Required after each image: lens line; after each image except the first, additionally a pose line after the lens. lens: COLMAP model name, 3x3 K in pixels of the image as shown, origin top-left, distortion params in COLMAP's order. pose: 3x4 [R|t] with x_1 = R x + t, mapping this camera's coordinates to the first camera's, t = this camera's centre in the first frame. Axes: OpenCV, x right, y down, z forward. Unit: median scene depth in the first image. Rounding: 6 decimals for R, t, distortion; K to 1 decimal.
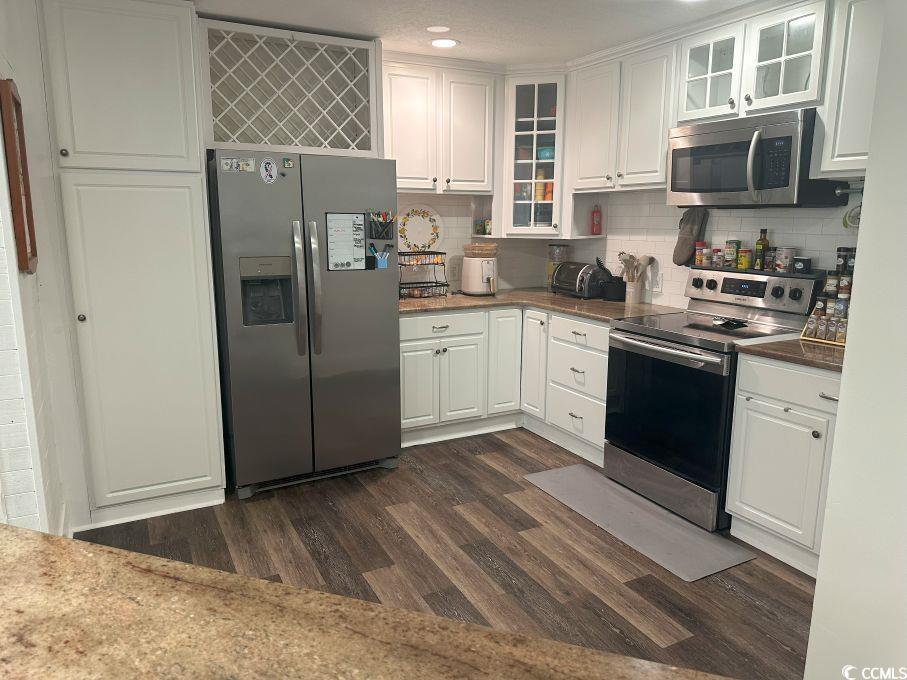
lens RADIAL K [[641.0, 0, 458.2], [0, 641.0, 339.8], [0, 0, 1]] dist [0.127135, -0.181260]
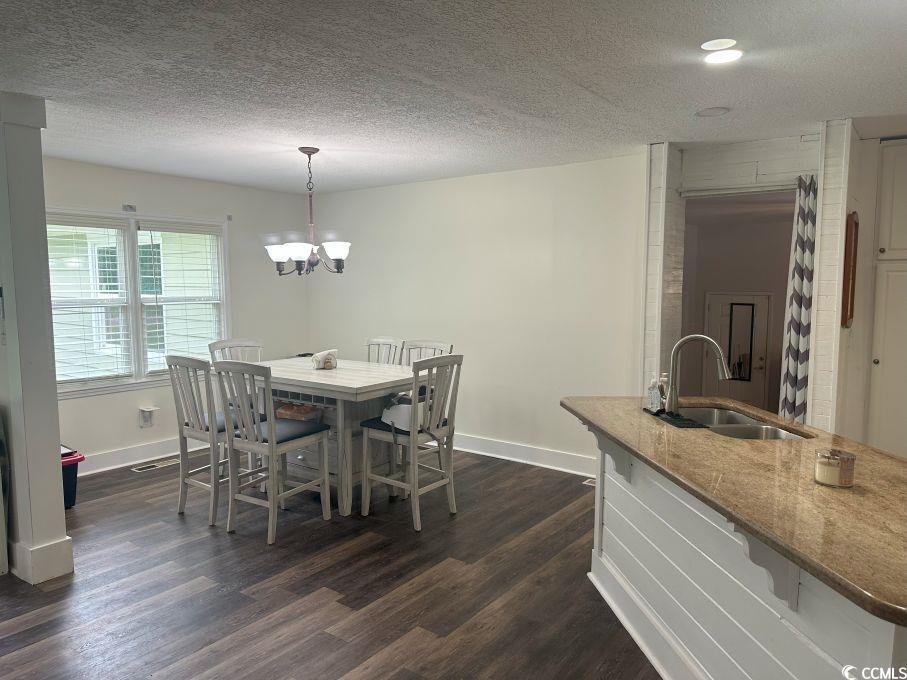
lens RADIAL K [[641.0, 0, 458.2], [0, 641.0, 339.8], [0, 0, 1]] dist [0.127135, -0.181260]
pose [[0.445090, 0.077731, -0.892106, 0.238295], [-0.170901, 0.985288, 0.000584, 0.060285], [0.879026, 0.152202, 0.451827, -0.373744]]
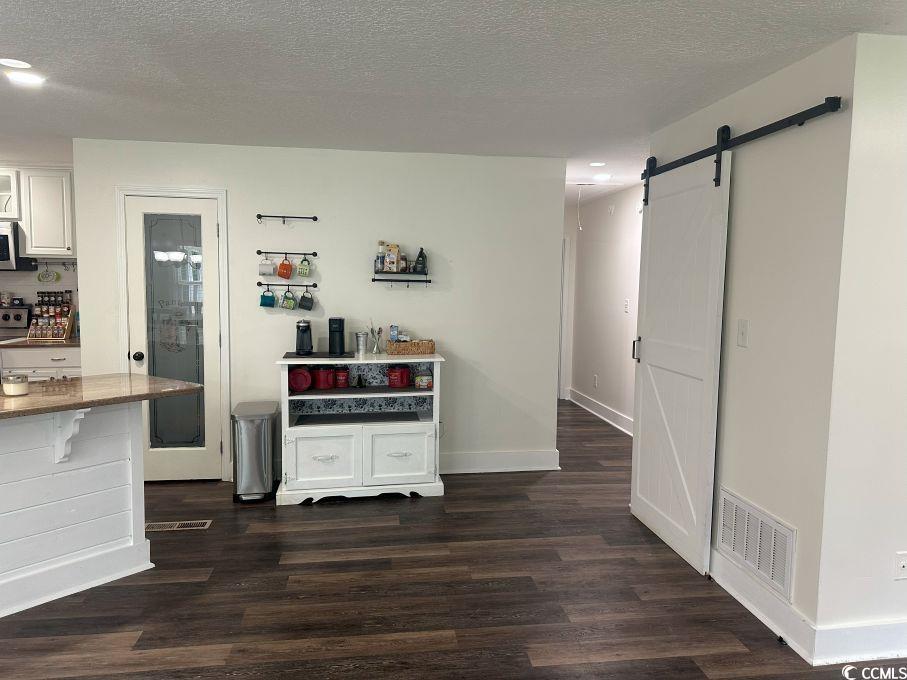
lens RADIAL K [[633.7, 0, 453.5], [0, 633.7, 340.0], [0, 0, 1]] dist [-0.006676, 0.000207]
pose [[0.340384, -0.091401, 0.935834, -0.635426], [0.164242, 0.985743, 0.036537, 0.111727], [-0.925831, 0.141267, 0.350543, -0.647152]]
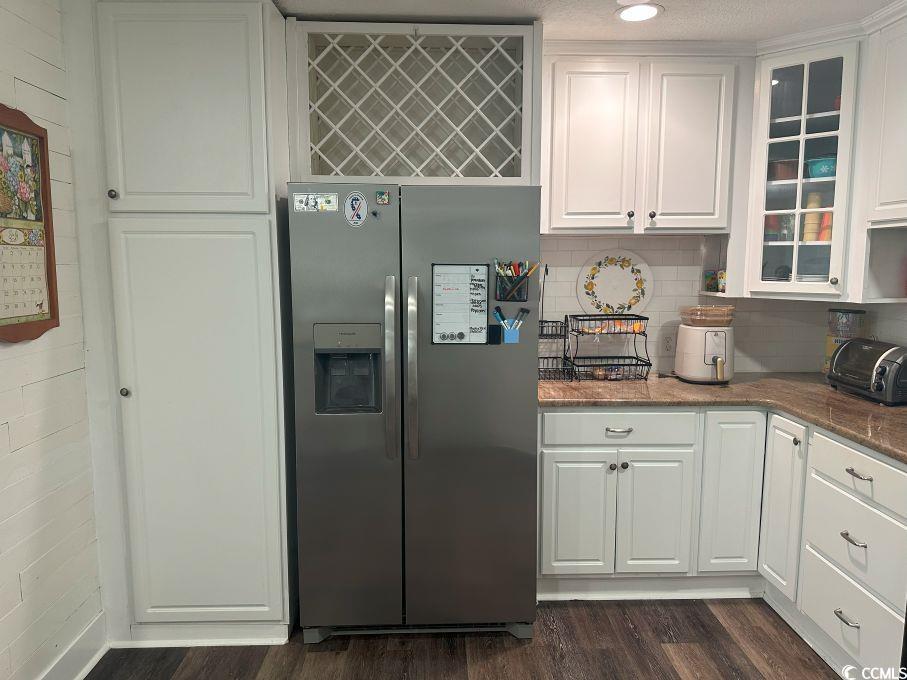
lens RADIAL K [[641.0, 0, 458.2], [0, 641.0, 339.8], [0, 0, 1]] dist [0.127135, -0.181260]
pose [[0.899149, 0.050218, -0.434751, 0.121869], [-0.080736, 0.995378, -0.052003, -0.071393], [0.430130, 0.081858, 0.899048, 0.347596]]
